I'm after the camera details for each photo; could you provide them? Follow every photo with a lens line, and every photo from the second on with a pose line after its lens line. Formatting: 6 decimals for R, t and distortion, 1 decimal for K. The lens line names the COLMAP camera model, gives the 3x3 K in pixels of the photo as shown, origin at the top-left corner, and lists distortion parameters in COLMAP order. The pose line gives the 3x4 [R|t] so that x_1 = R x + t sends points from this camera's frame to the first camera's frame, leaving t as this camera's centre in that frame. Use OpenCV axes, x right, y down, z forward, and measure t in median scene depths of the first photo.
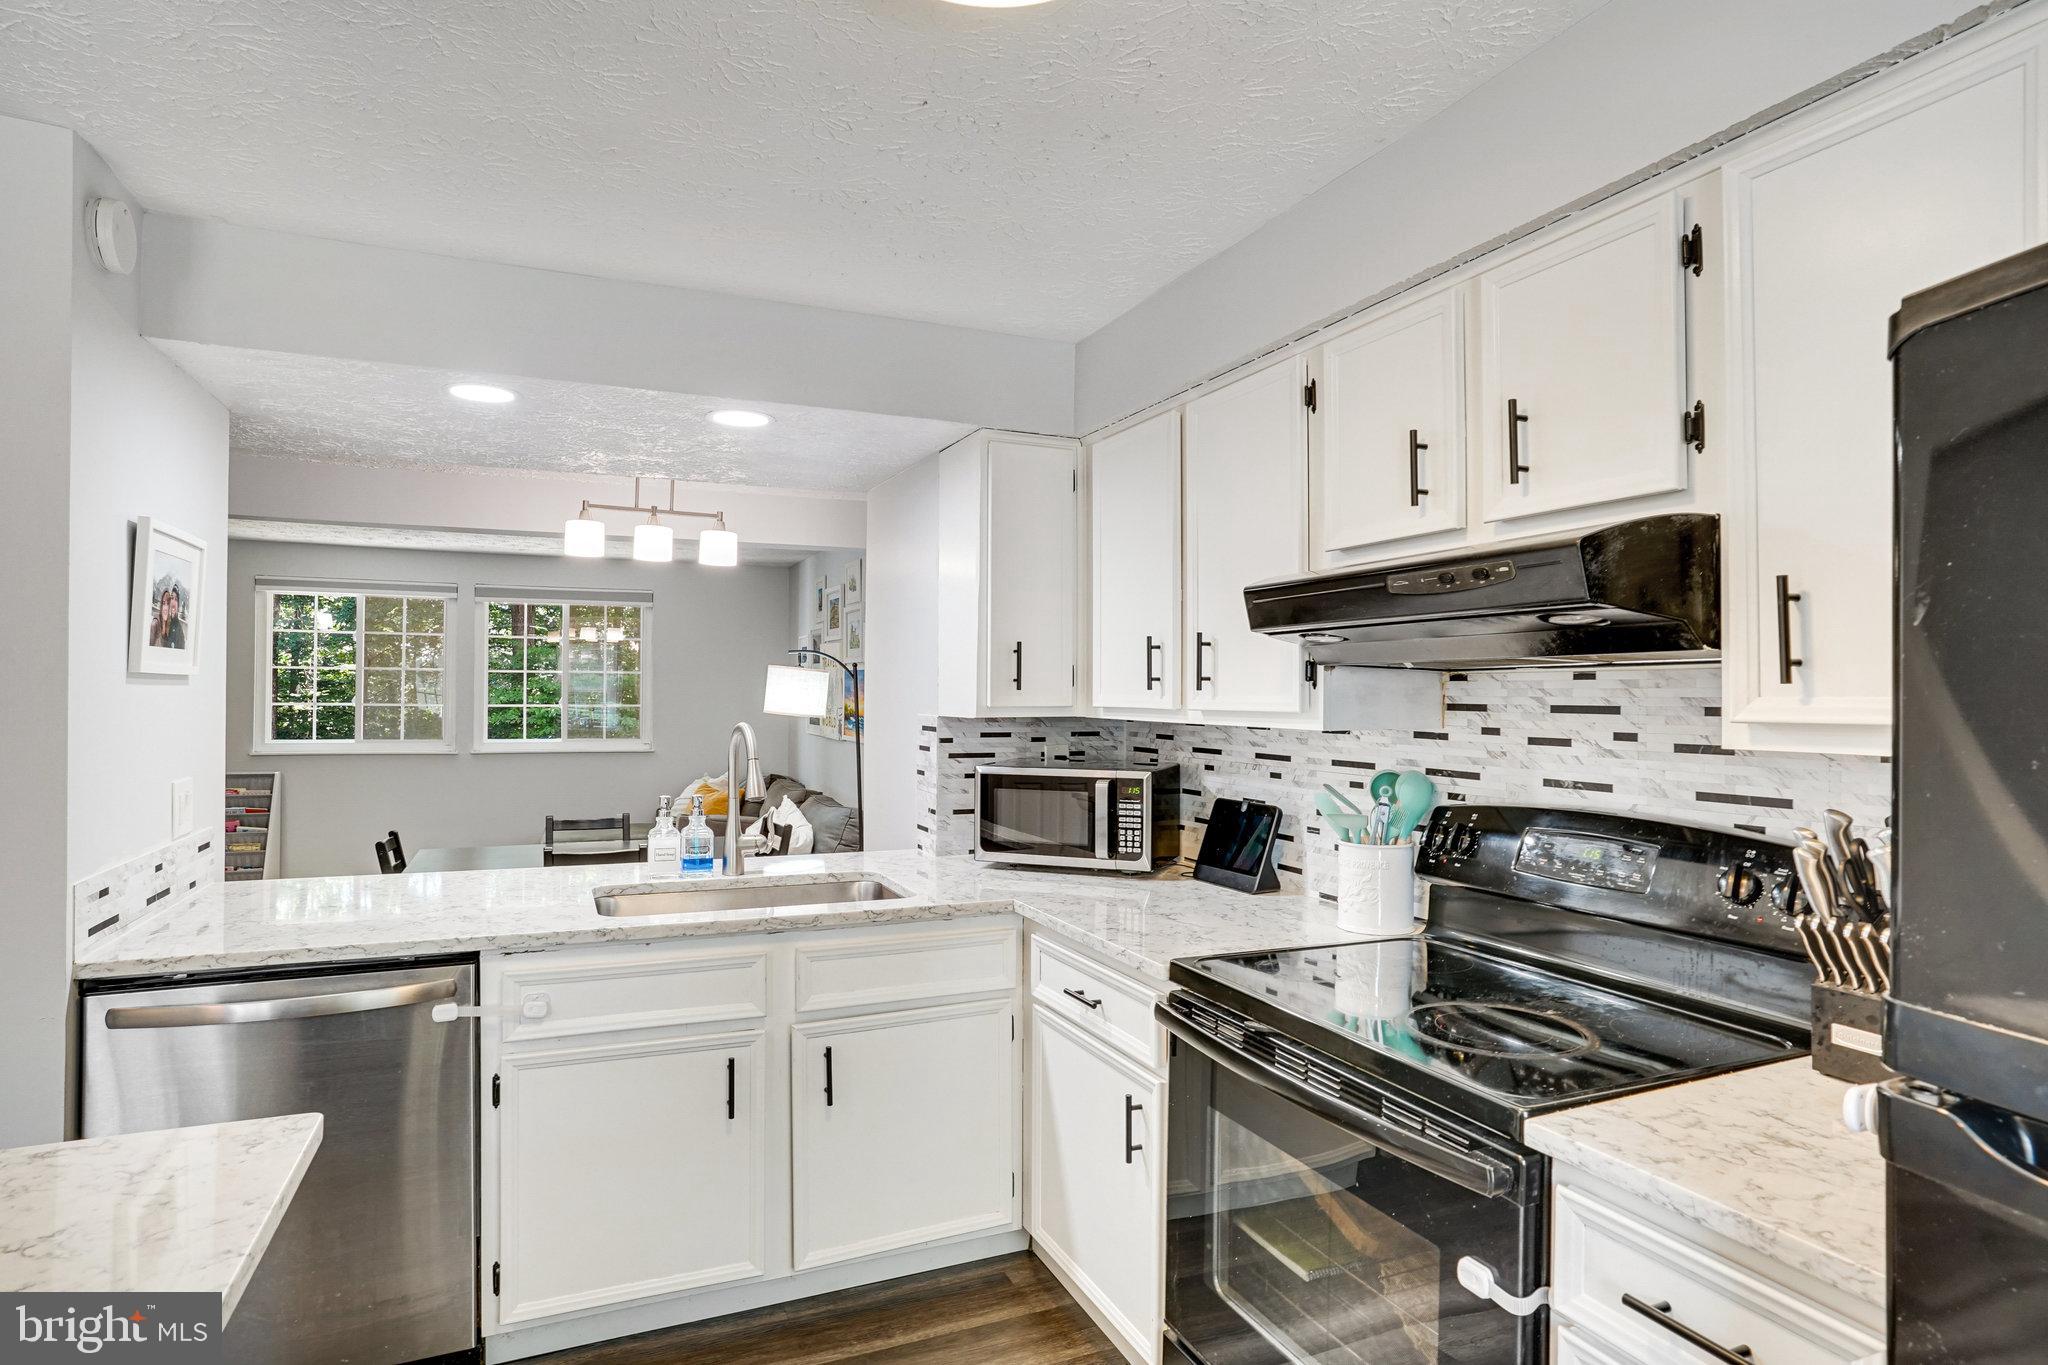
lens RADIAL K [[1076.1, 0, 1024.0], [0, 1076.1, 682.5], [0, 0, 1]] dist [-0.003566, 0.002286]
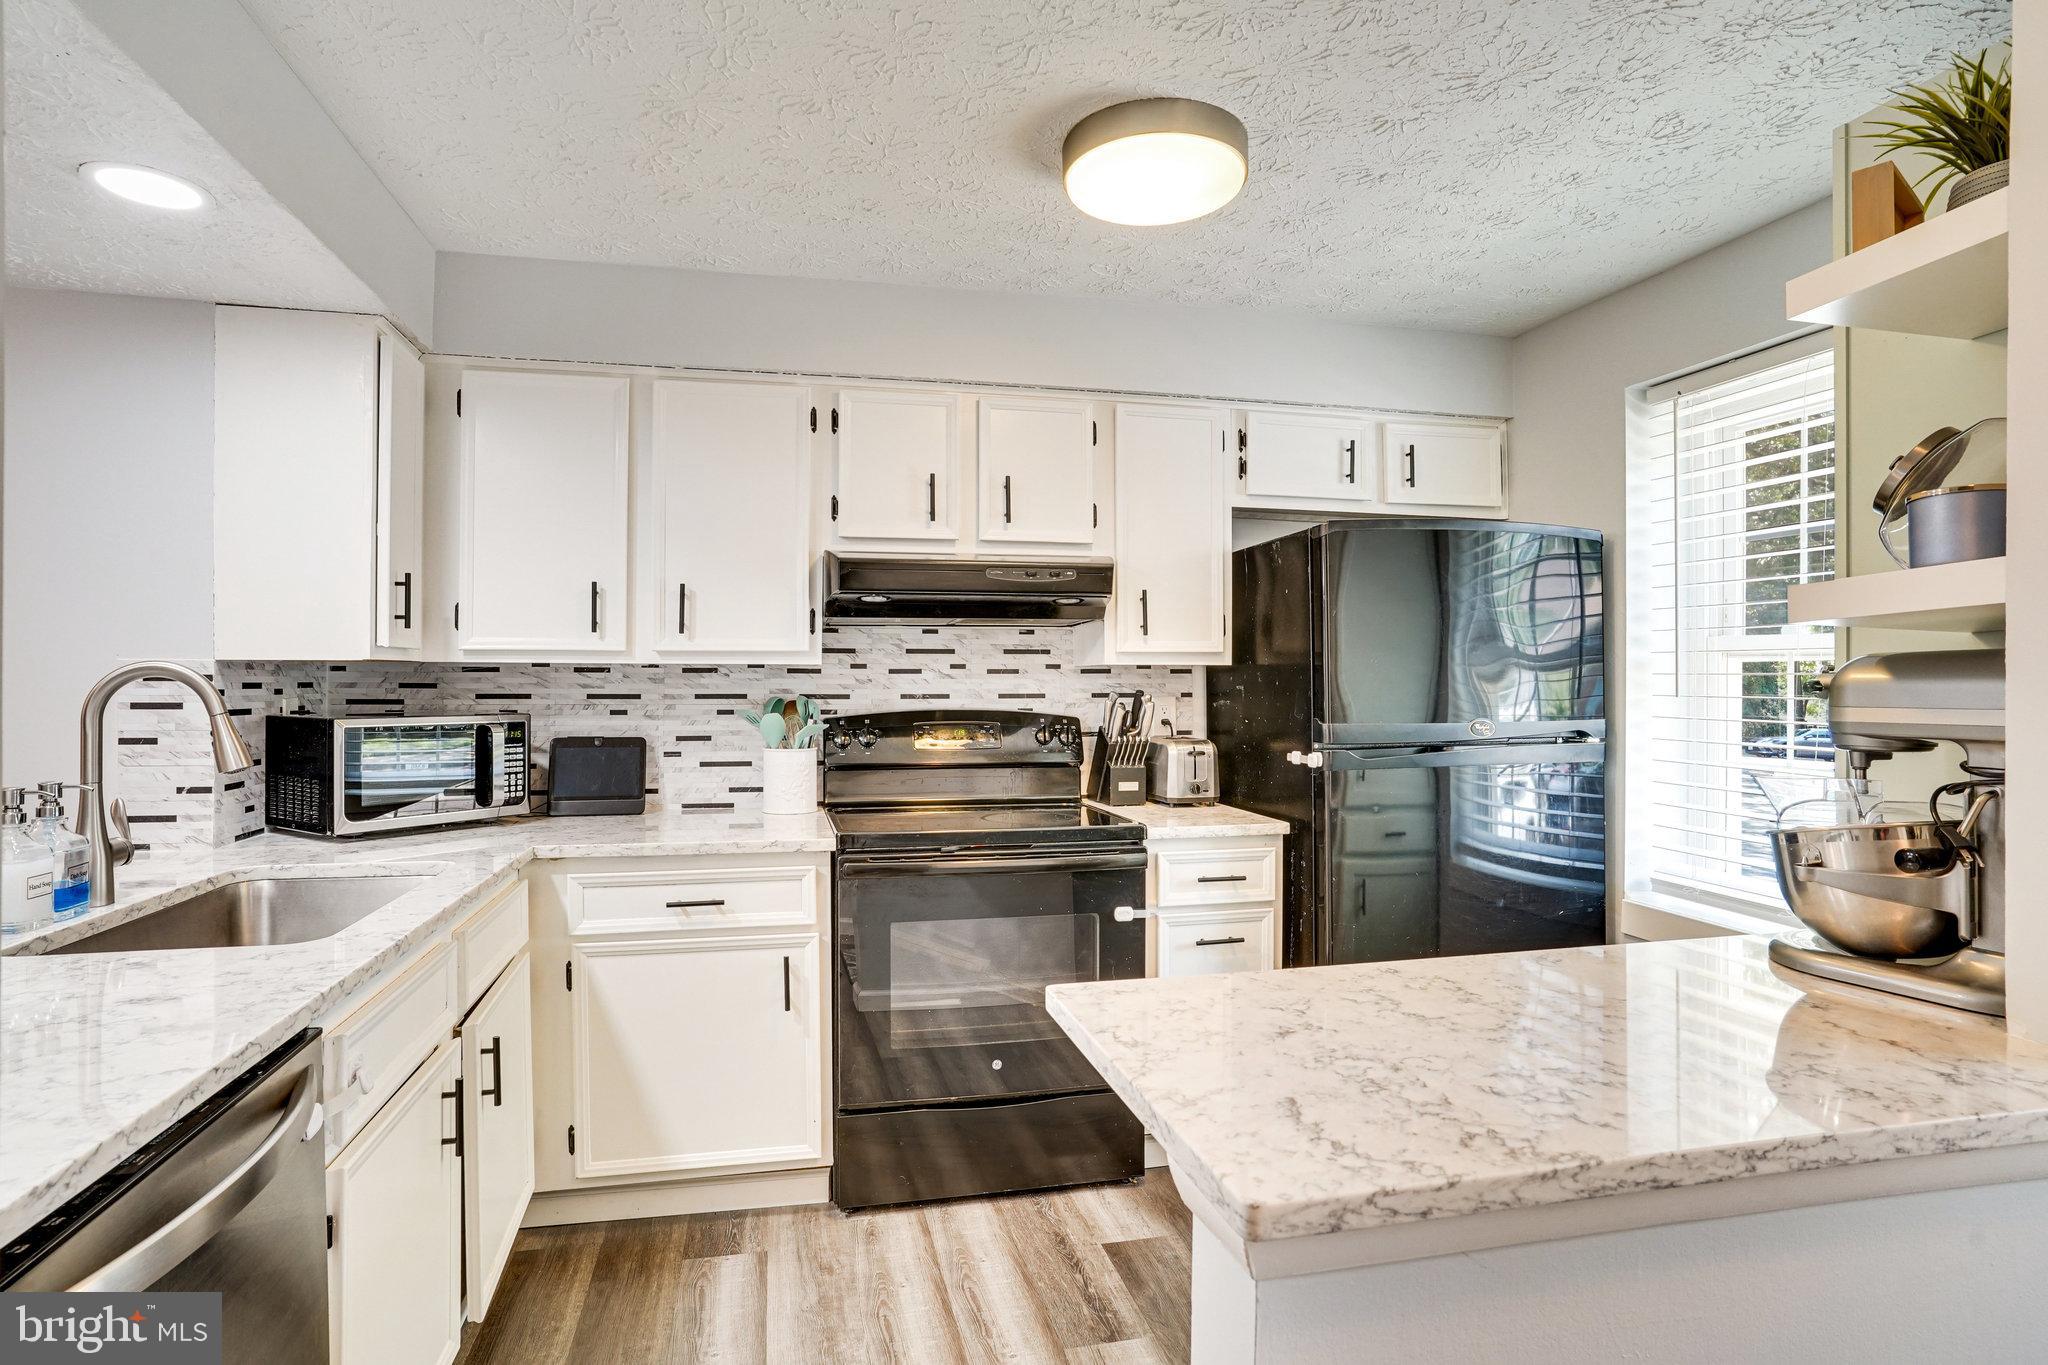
lens RADIAL K [[1076.1, 0, 1024.0], [0, 1076.1, 682.5], [0, 0, 1]] dist [-0.003566, 0.002286]
pose [[0.190639, -0.011859, 0.981589, -1.043229], [-0.012228, 0.999821, 0.014454, 0.044515], [-0.981584, -0.014758, 0.190460, 0.491629]]
